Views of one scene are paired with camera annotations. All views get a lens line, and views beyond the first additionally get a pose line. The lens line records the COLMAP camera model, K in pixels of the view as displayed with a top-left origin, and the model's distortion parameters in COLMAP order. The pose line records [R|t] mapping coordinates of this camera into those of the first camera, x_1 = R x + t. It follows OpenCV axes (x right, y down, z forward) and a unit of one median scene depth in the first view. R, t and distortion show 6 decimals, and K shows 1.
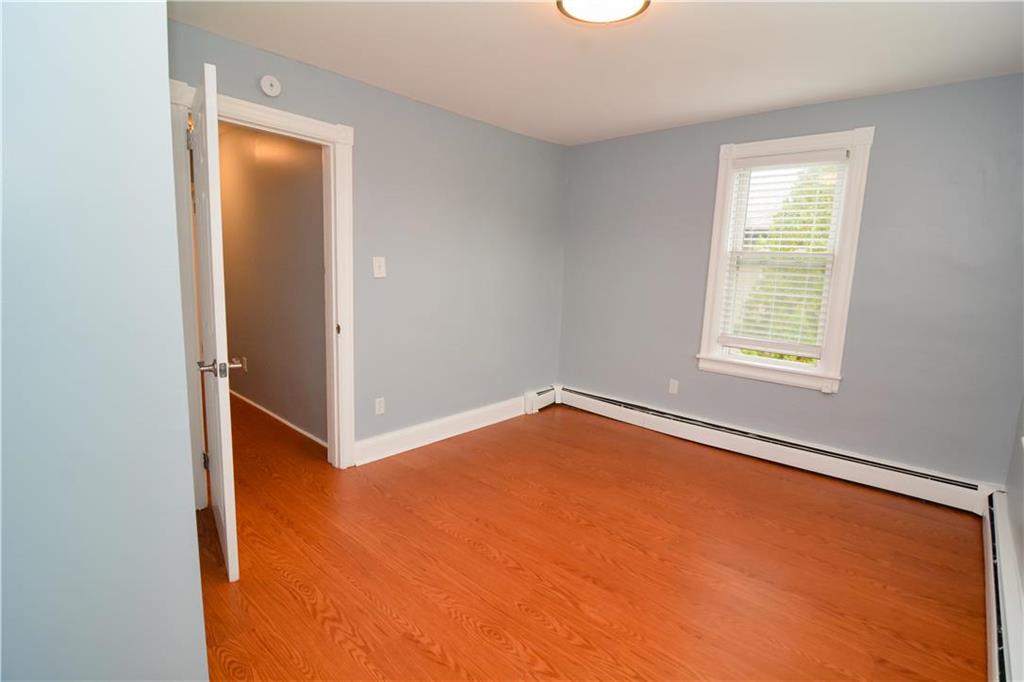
lens RADIAL K [[496.5, 0, 514.6], [0, 496.5, 339.9], [0, 0, 1]] dist [-0.001143, -0.012861]
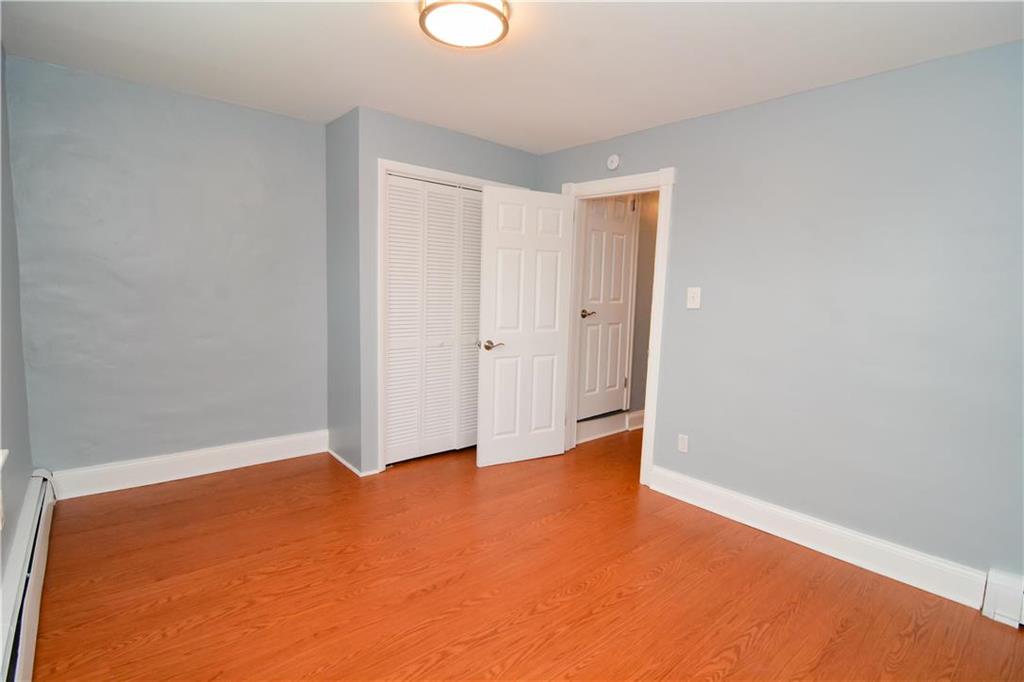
lens RADIAL K [[491.7, 0, 516.8], [0, 491.7, 338.5], [0, 0, 1]] dist [-0.000623, -0.012743]
pose [[-0.113093, 0.066917, -0.991328, 0.727427], [-0.189970, 0.977867, 0.087680, -0.089244], [0.975254, 0.198239, -0.097878, 0.783788]]
